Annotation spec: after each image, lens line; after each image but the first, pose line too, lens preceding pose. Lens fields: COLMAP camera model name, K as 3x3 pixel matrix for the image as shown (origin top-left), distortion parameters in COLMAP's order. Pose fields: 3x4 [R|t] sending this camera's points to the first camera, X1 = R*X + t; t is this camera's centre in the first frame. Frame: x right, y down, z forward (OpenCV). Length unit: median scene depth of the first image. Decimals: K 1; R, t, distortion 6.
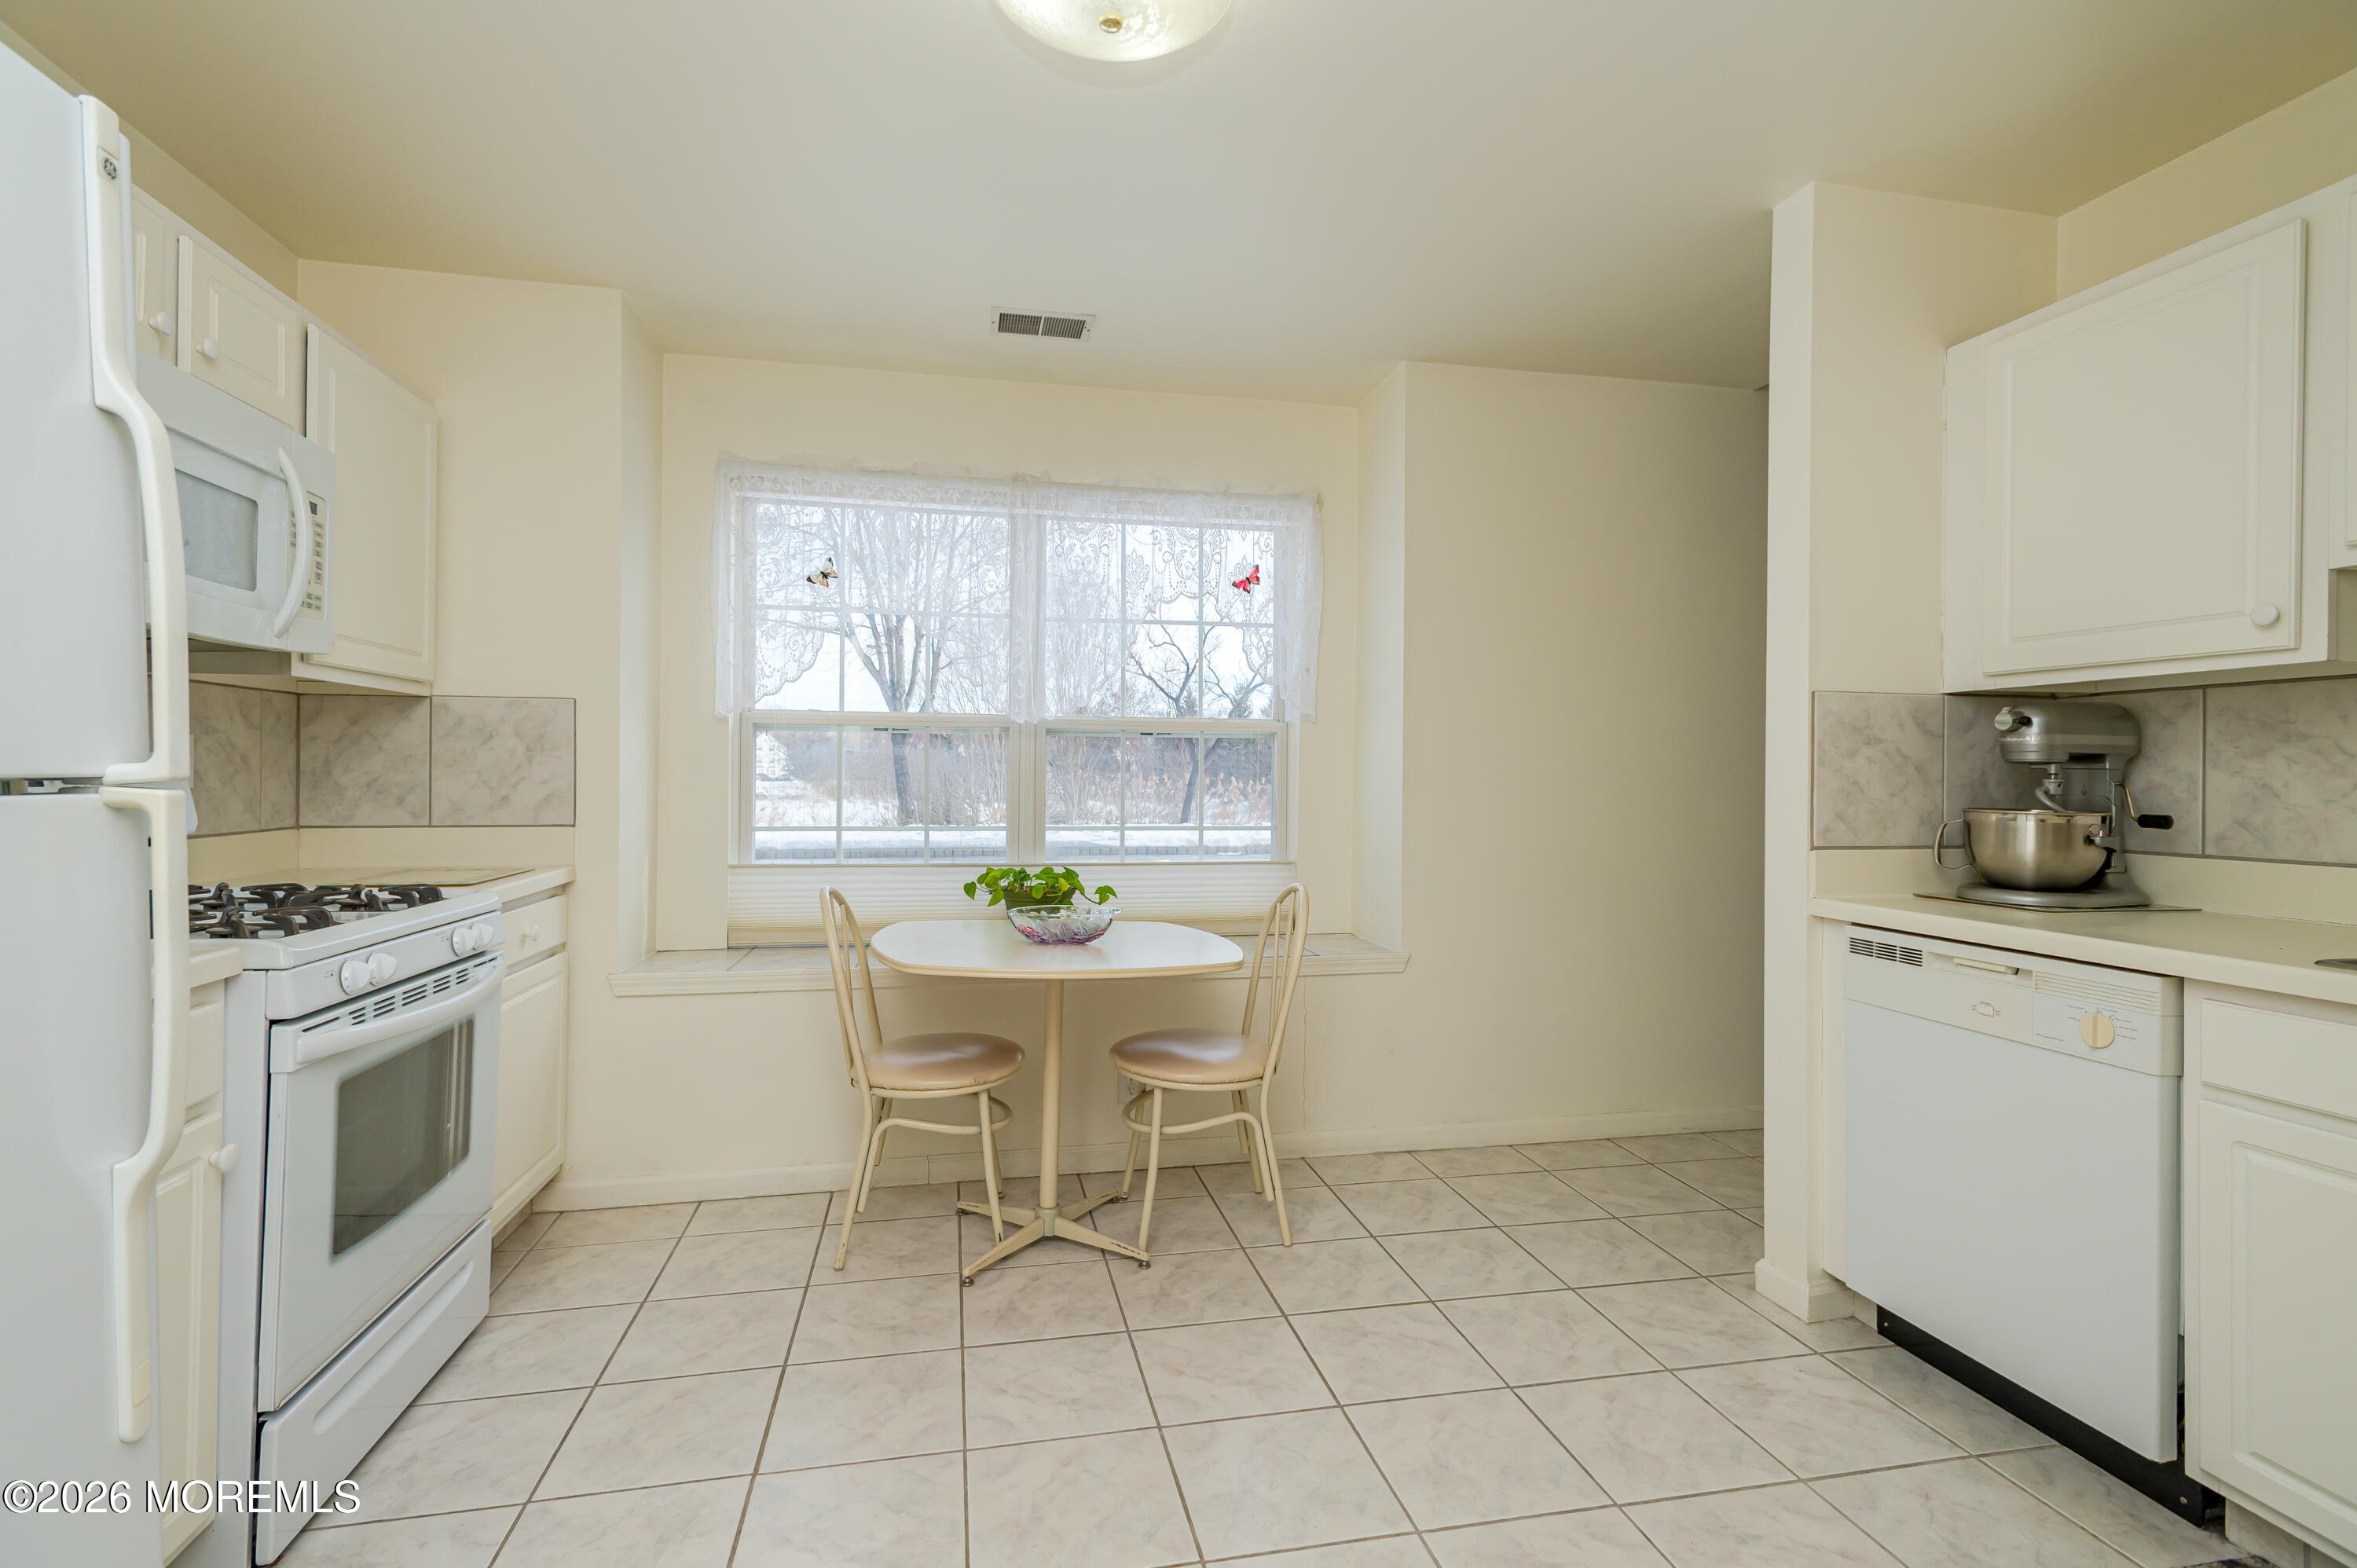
lens RADIAL K [[1085.9, 0, 1175.9], [0, 1085.9, 780.0], [0, 0, 1]] dist [0.017824, -0.008028]
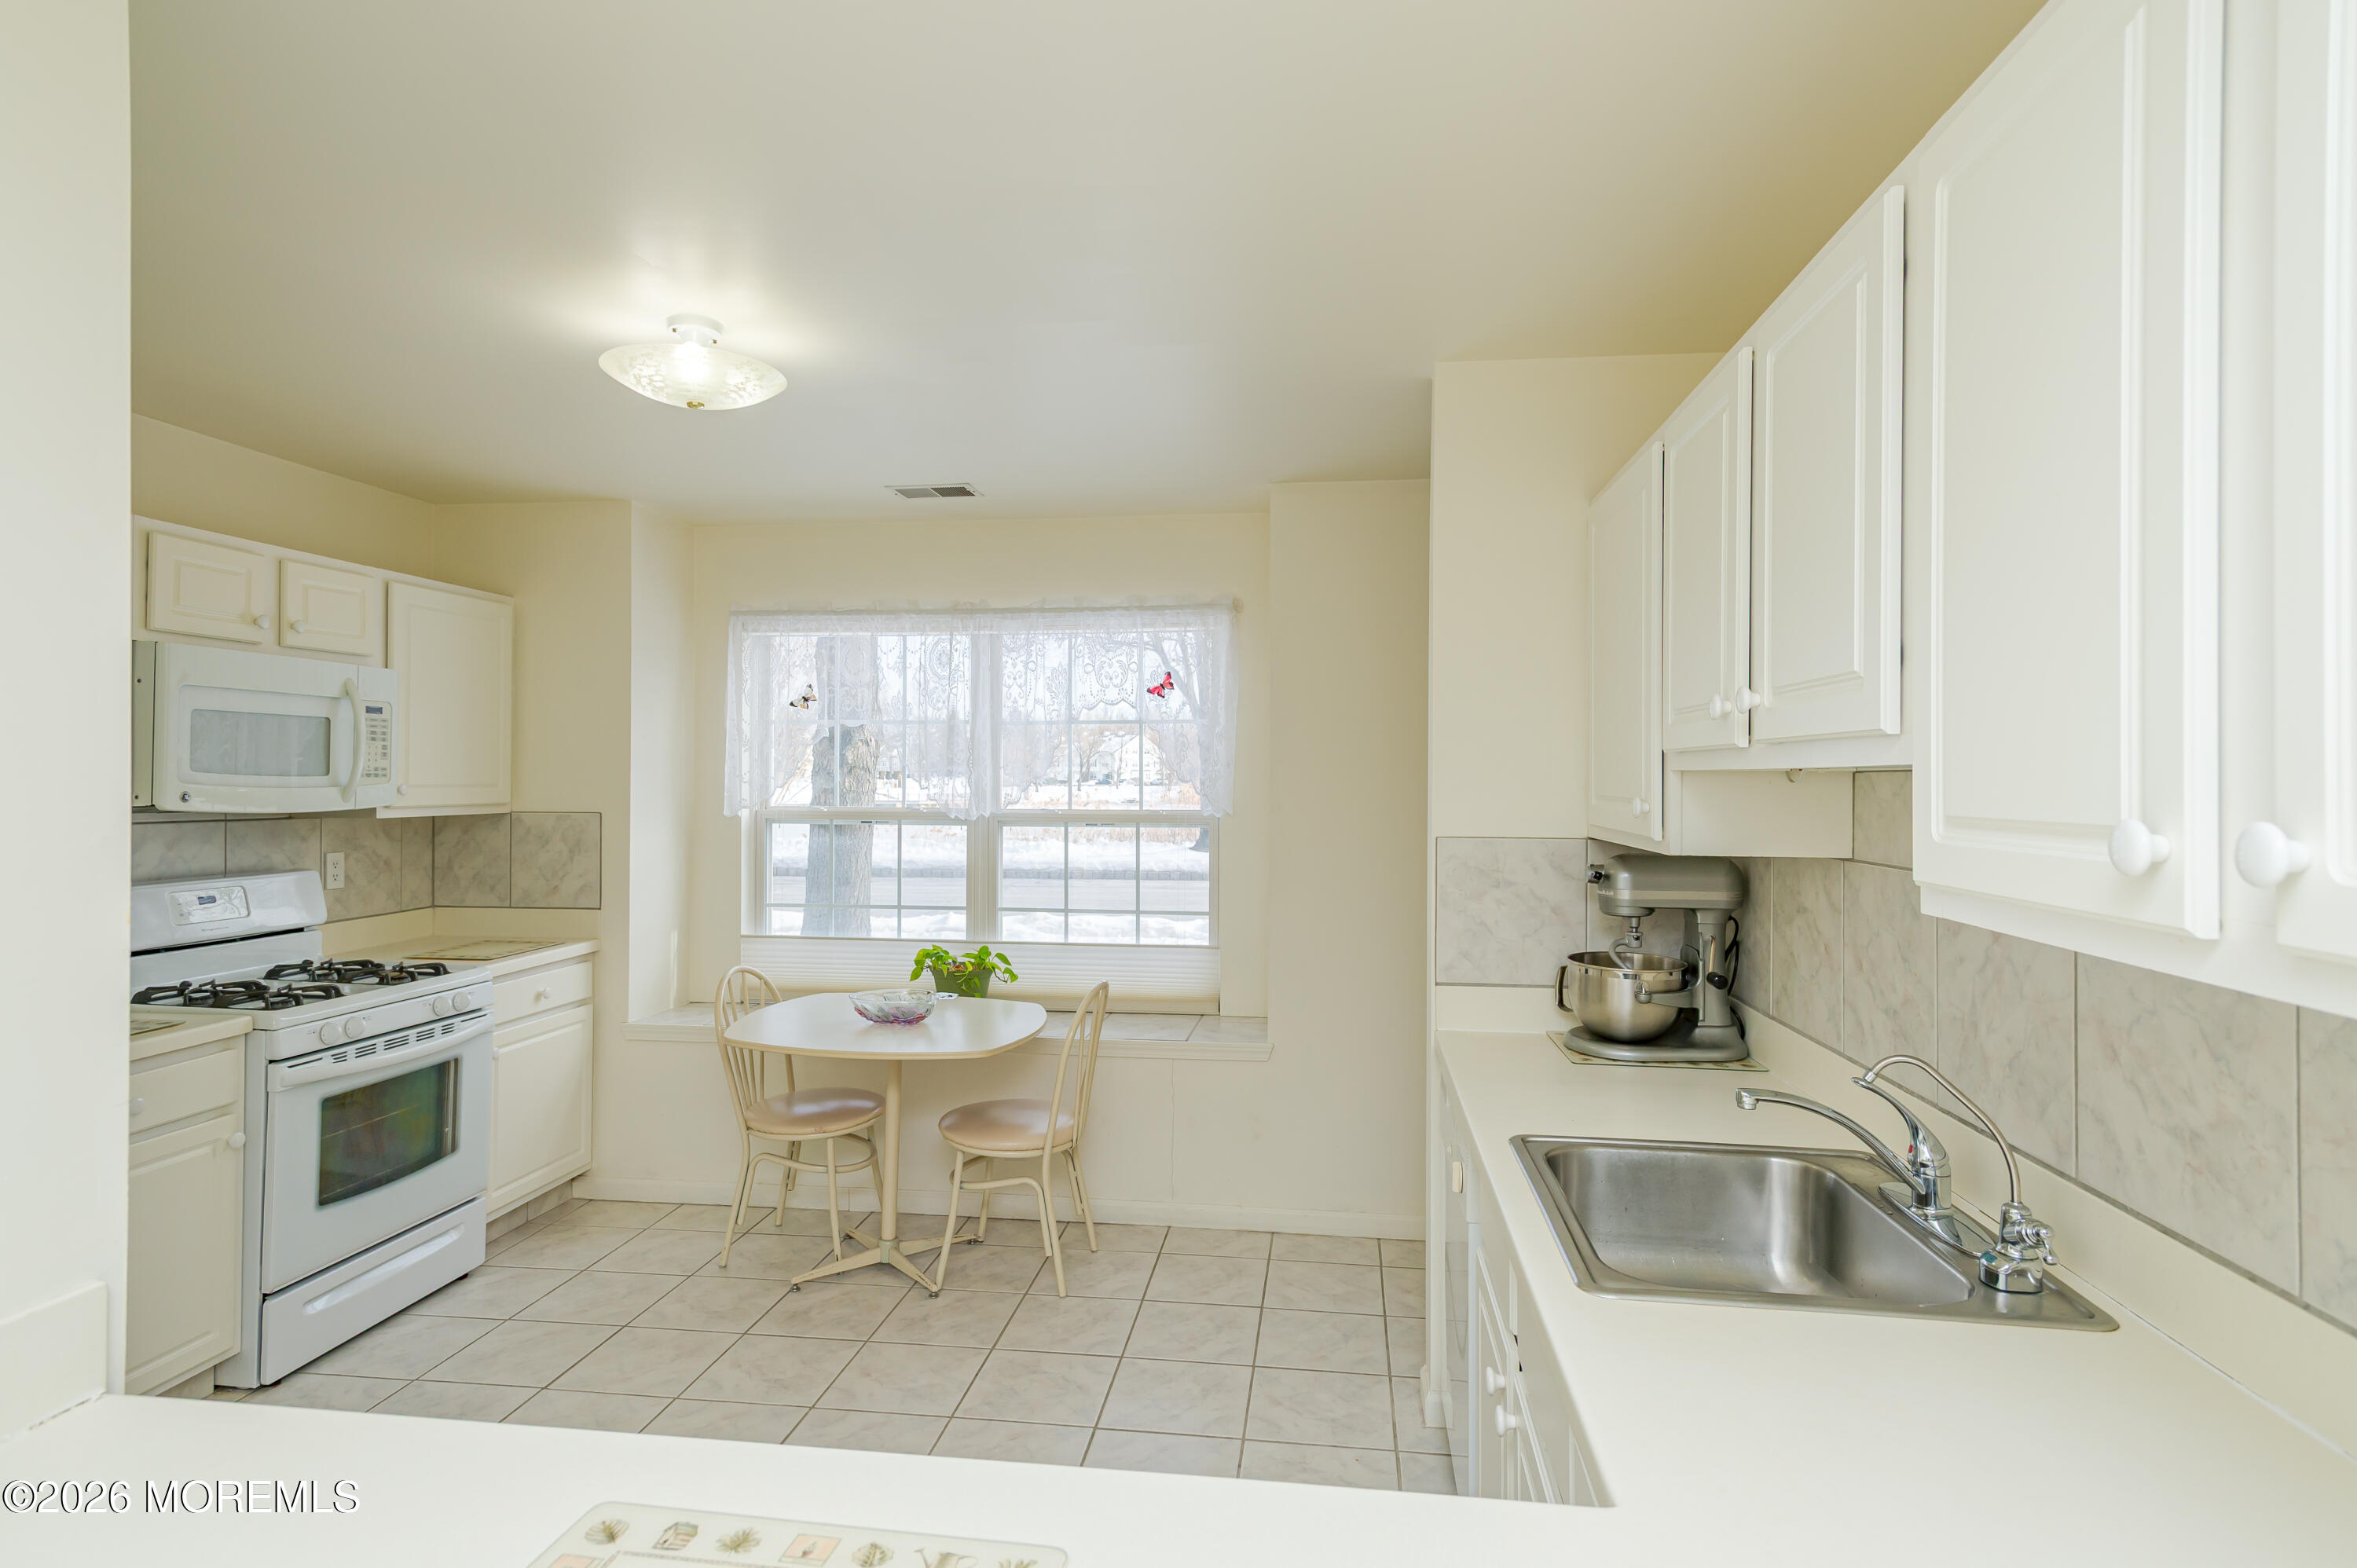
lens RADIAL K [[1219.2, 0, 1175.5], [0, 1219.2, 779.4], [0, 0, 1]] dist [0.010516, -0.000541]
pose [[0.945394, -0.002801, -0.325917, 0.630512], [0.001523, 0.999990, -0.004178, -0.114806], [0.325926, 0.003454, 0.945389, -0.185939]]
